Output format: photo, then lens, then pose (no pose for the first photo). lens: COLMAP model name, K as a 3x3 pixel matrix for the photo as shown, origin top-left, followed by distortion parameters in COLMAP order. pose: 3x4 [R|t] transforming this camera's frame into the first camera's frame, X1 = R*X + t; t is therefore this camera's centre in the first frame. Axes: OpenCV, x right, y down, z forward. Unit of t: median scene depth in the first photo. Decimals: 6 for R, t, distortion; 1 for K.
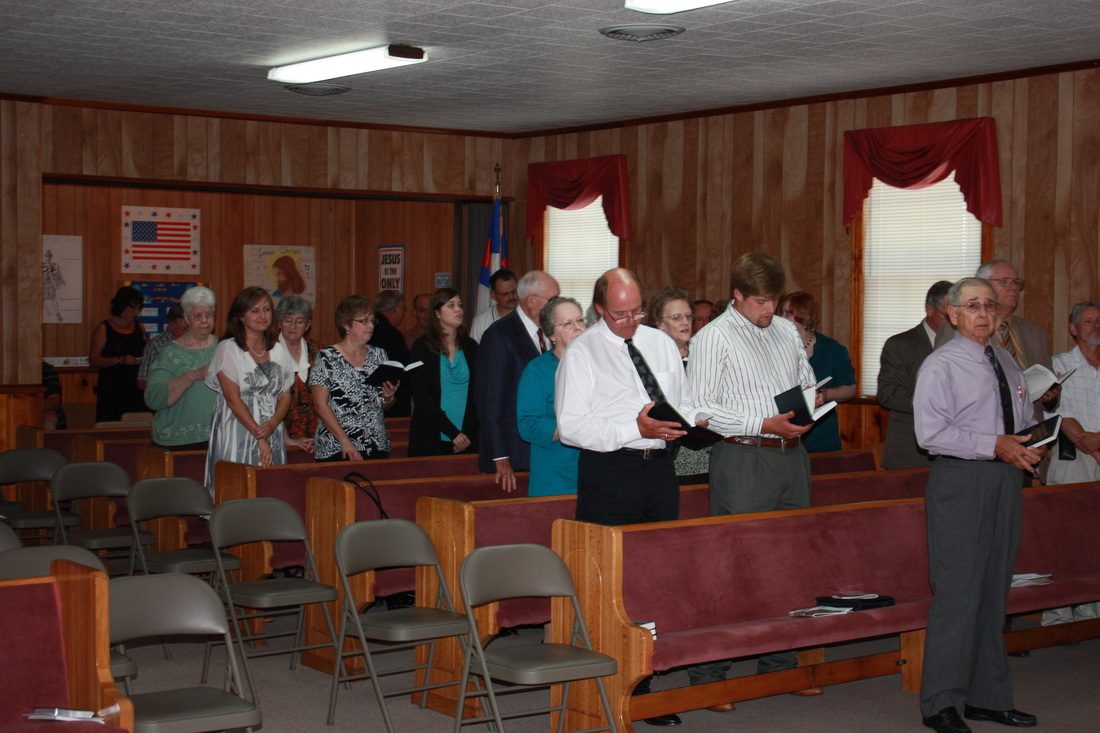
lens RADIAL K [[1750.2, 0, 549.6], [0, 1750.2, 375.9], [0, 0, 1]] dist [-0.011490, 0.056420]
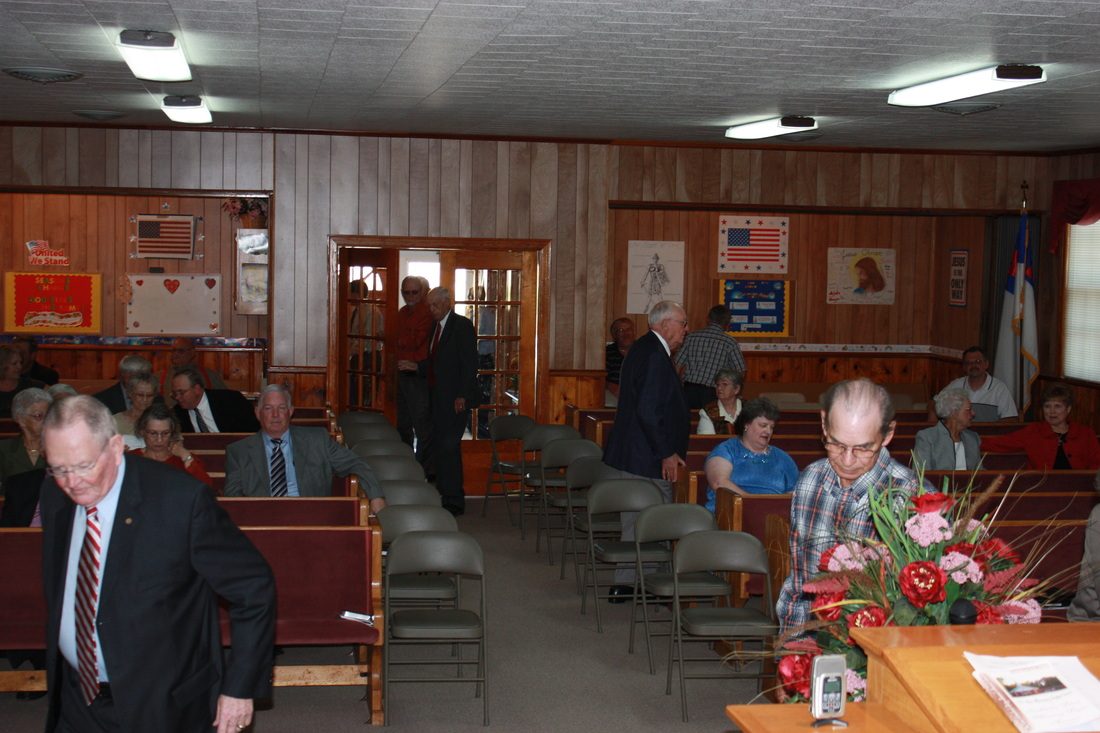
lens RADIAL K [[1750.2, 0, 549.6], [0, 1750.2, 375.9], [0, 0, 1]] dist [-0.011490, 0.056420]
pose [[0.888178, 0.043444, -0.457441, 0.211393], [-0.030982, 0.998917, 0.034713, -0.028405], [0.458454, -0.016659, 0.888562, -0.109990]]
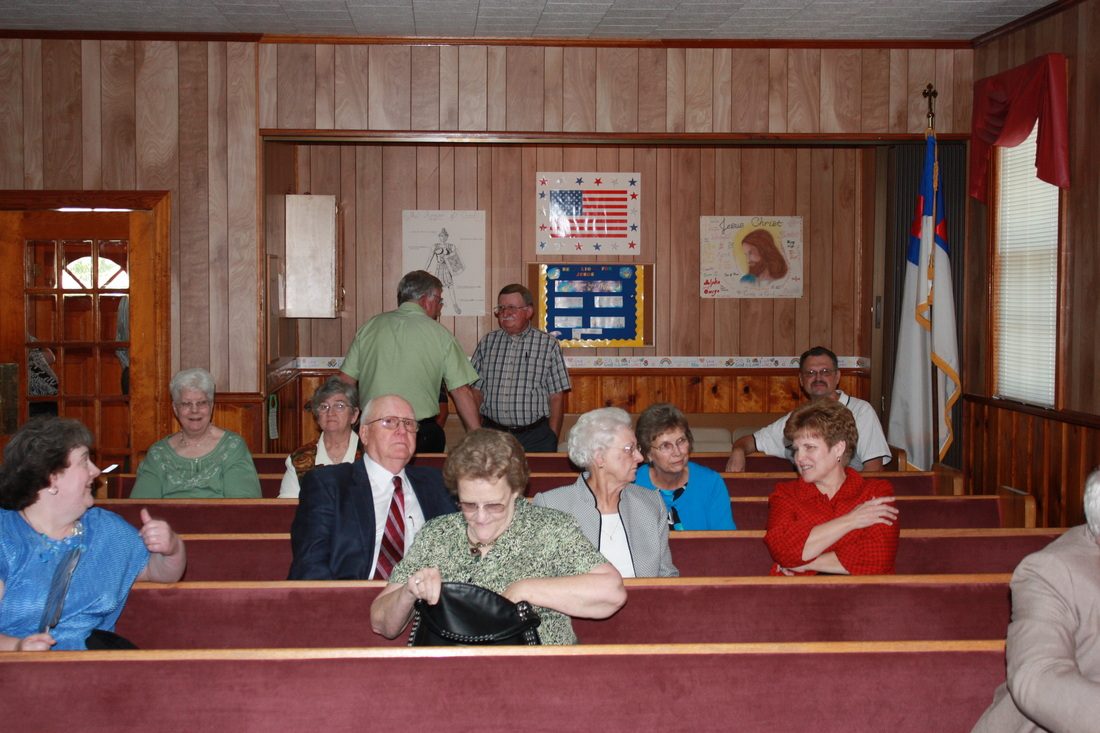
lens RADIAL K [[1750.2, 0, 549.6], [0, 1750.2, 375.9], [0, 0, 1]] dist [-0.011490, 0.056420]
pose [[0.835151, 0.020971, -0.549621, 0.224460], [-0.017865, 0.999780, 0.011000, -0.012133], [0.549731, 0.000633, 0.835341, 0.343857]]
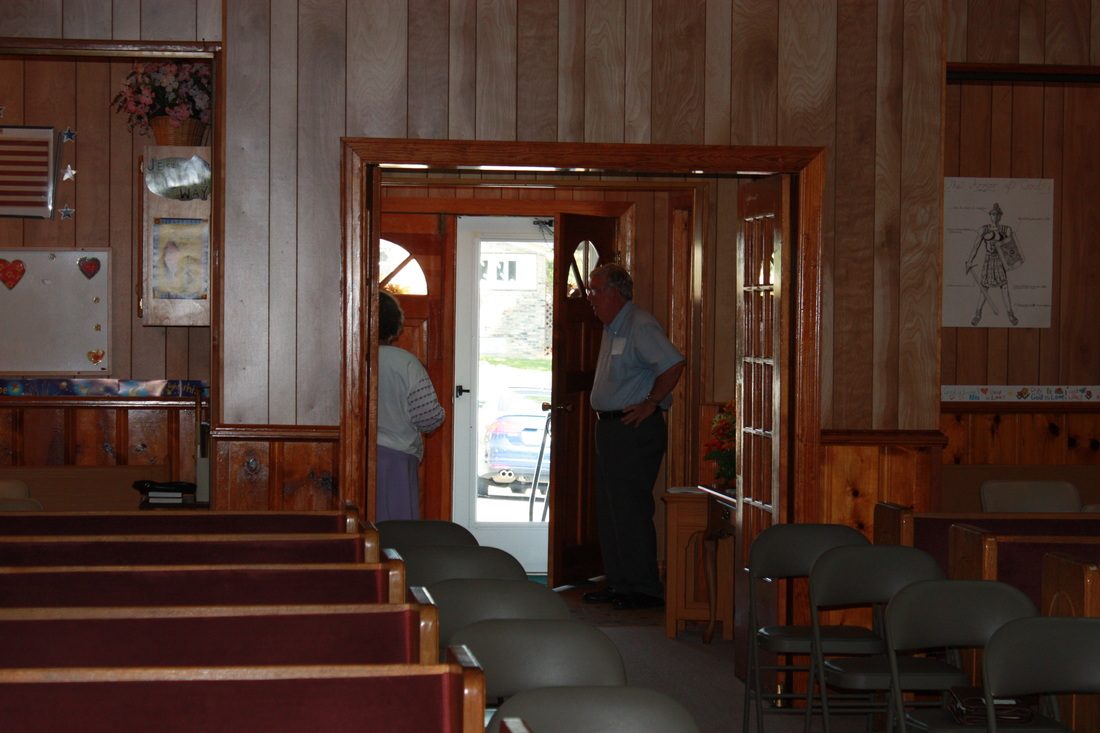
lens RADIAL K [[2656.7, 0, 550.0], [0, 2656.7, 366.5], [0, 0, 1]] dist [0.082123, 0.297670]
pose [[0.876171, 0.013689, -0.481806, 0.015921], [-0.023427, 0.999625, -0.014202, -0.000763], [0.481431, 0.023731, 0.876163, 0.147382]]
